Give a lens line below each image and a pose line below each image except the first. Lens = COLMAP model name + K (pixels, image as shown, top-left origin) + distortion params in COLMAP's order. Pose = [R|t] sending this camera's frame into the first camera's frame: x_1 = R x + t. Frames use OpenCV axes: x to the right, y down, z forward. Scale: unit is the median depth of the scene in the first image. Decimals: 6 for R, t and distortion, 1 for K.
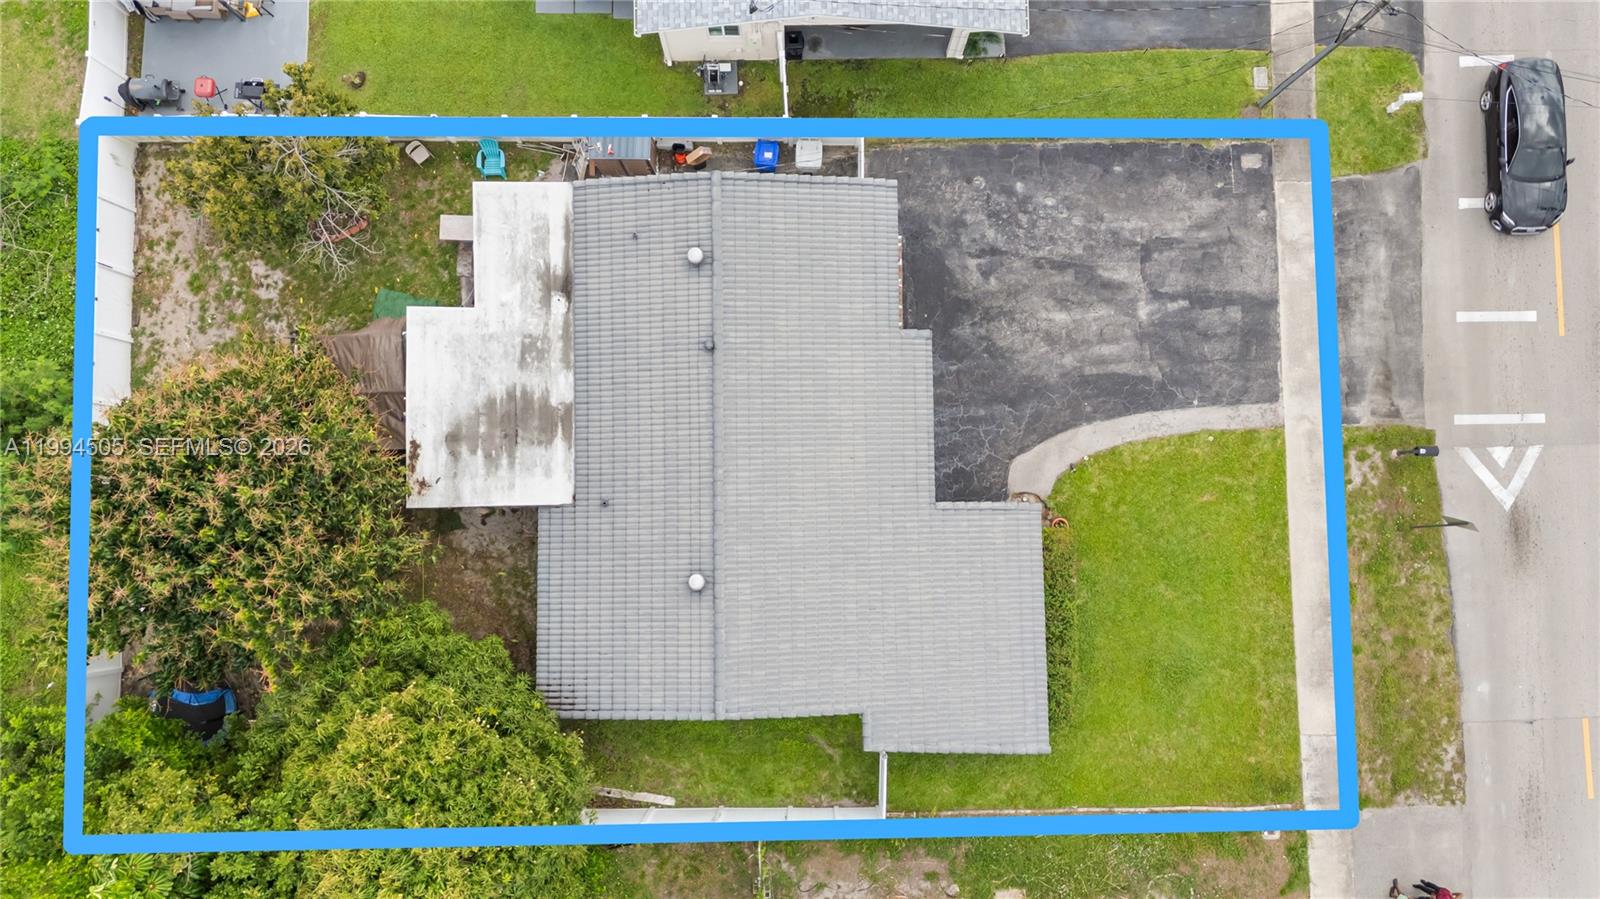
lens RADIAL K [[1173.3, 0, 800.0], [0, 1173.3, 449.5], [0, 0, 1]] dist [0.057675, -0.002960]
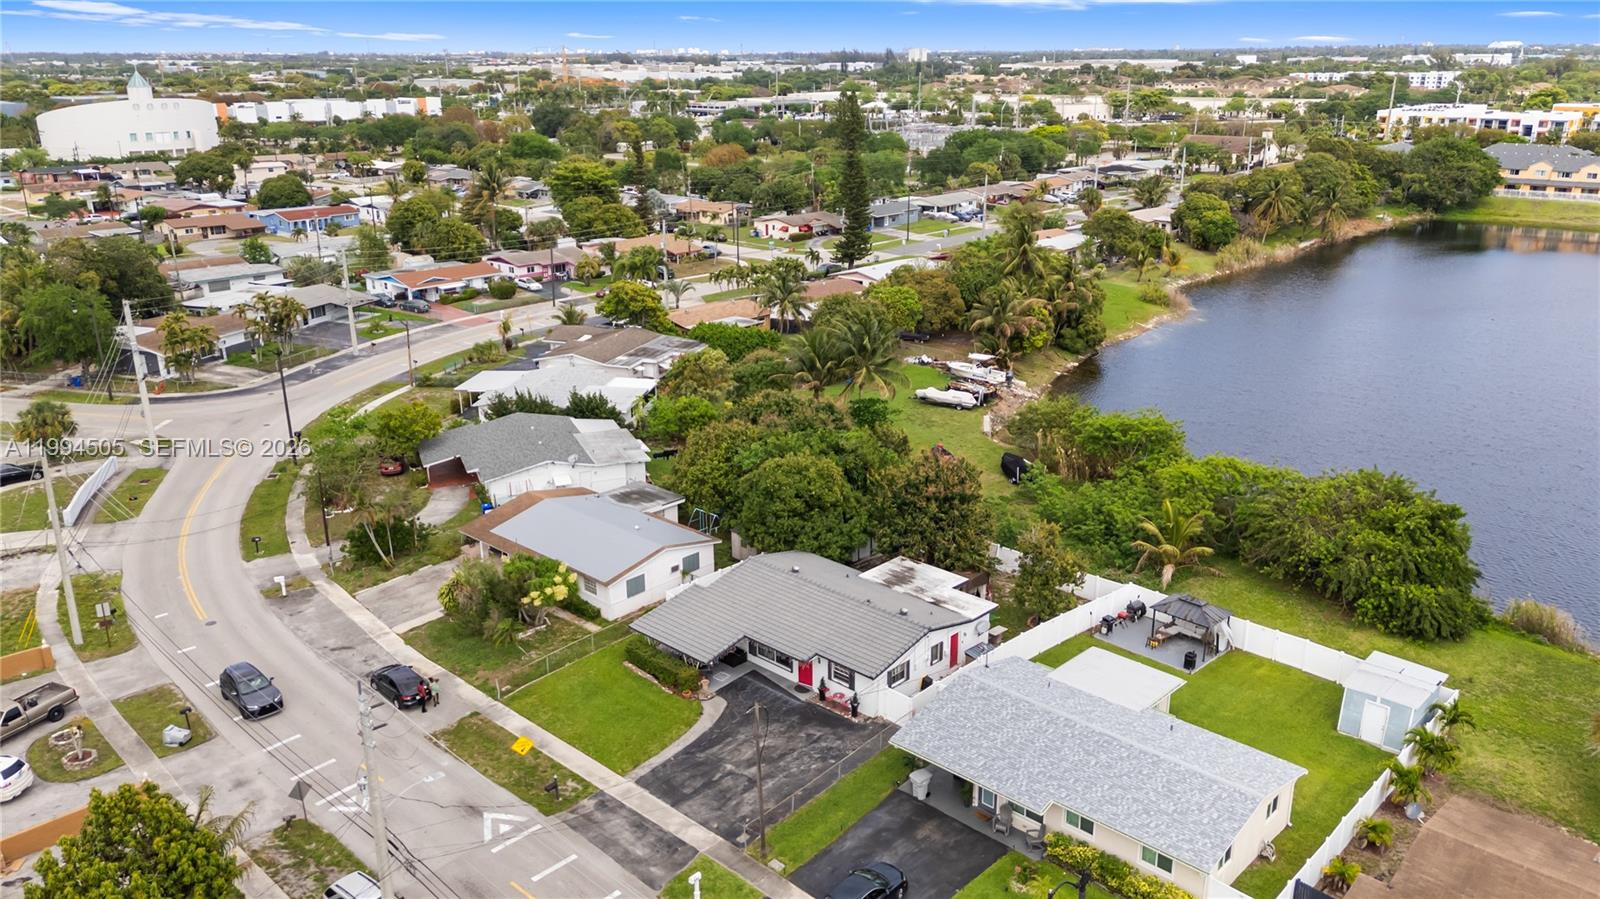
lens RADIAL K [[1174.1, 0, 800.0], [0, 1174.1, 449.5], [0, 0, 1]] dist [0.102121, -0.114072]
pose [[-0.696805, 0.224703, -0.681154, 1.284723], [-0.715547, -0.152160, 0.681792, -1.289158], [0.049556, 0.962474, 0.266811, 0.110310]]
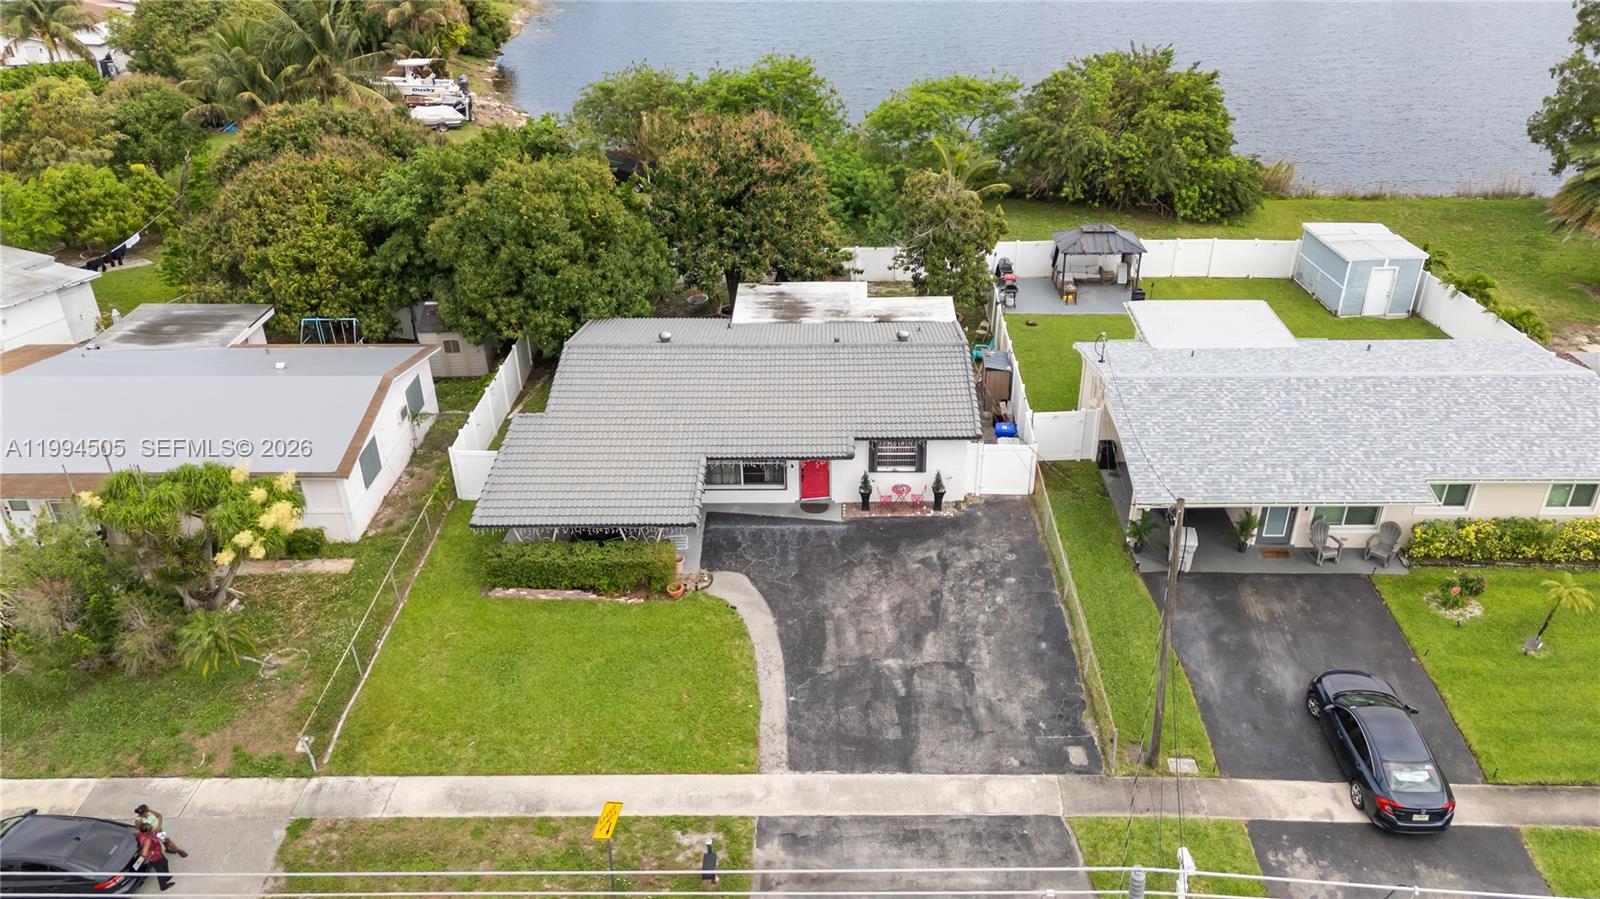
lens RADIAL K [[1174.1, 0, 800.0], [0, 1174.1, 449.5], [0, 0, 1]] dist [0.102121, -0.114072]
pose [[-0.039501, 0.483334, -0.874544, 1.034656], [-0.995870, 0.052562, 0.074030, -0.123146], [0.081749, 0.873856, 0.479262, 0.399480]]
